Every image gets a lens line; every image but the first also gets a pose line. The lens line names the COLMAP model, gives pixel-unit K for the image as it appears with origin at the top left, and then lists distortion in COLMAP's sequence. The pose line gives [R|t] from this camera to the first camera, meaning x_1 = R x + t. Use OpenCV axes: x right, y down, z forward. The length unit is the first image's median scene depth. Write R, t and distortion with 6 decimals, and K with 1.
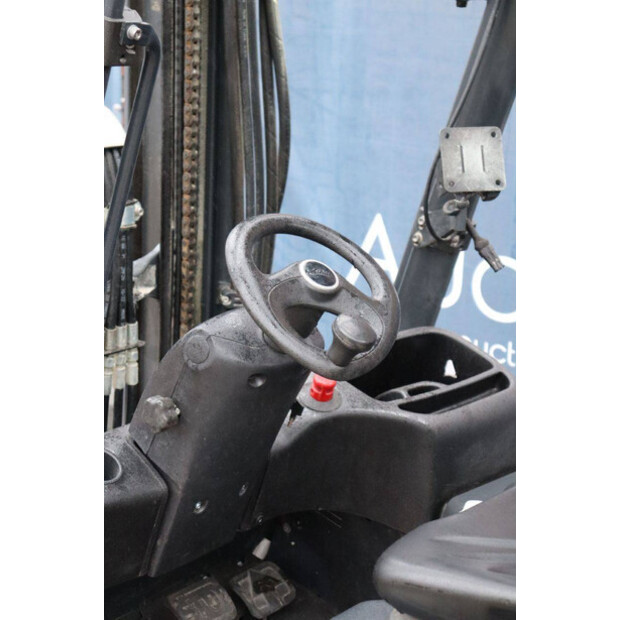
lens RADIAL K [[1448.7, 0, 307.1], [0, 1448.7, 307.0], [0, 0, 1]] dist [0.423615, 0.000000]
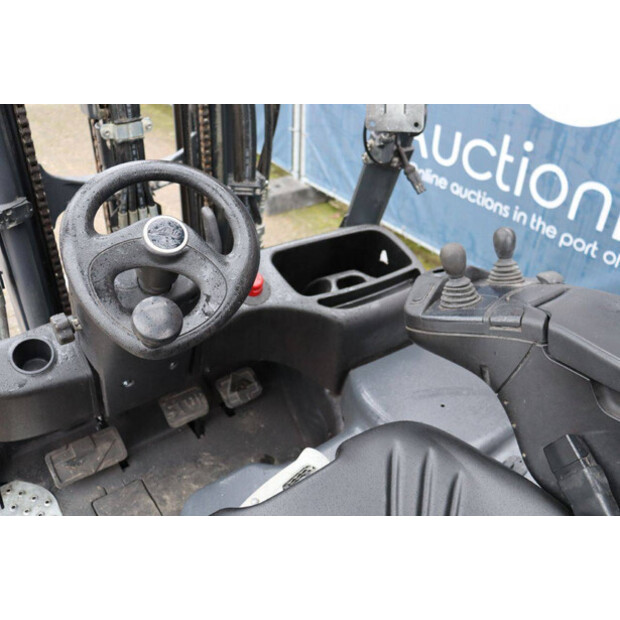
lens RADIAL K [[556.4, 0, 306.4], [0, 556.4, 308.1], [0, 0, 1]] dist [-0.096582, 0.028012]
pose [[0.972462, 0.132846, -0.191495, 0.146331], [-0.063339, 0.941362, 0.331400, -0.085952], [0.224291, -0.310145, 0.923853, 0.545357]]
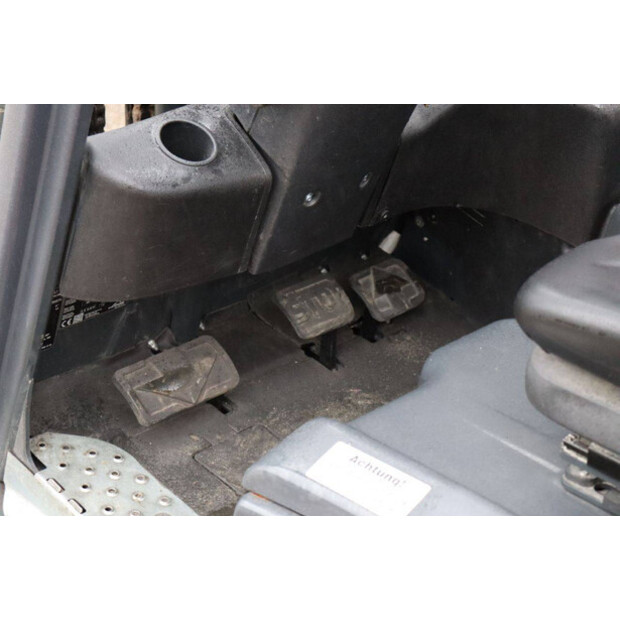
lens RADIAL K [[1448.7, 0, 307.1], [0, 1448.7, 304.6], [0, 0, 1]] dist [0.423615, 0.000000]
pose [[0.993042, 0.066291, -0.097326, 0.007912], [-0.042555, 0.972659, 0.228307, 0.006011], [0.109799, -0.222577, 0.968712, 0.167926]]
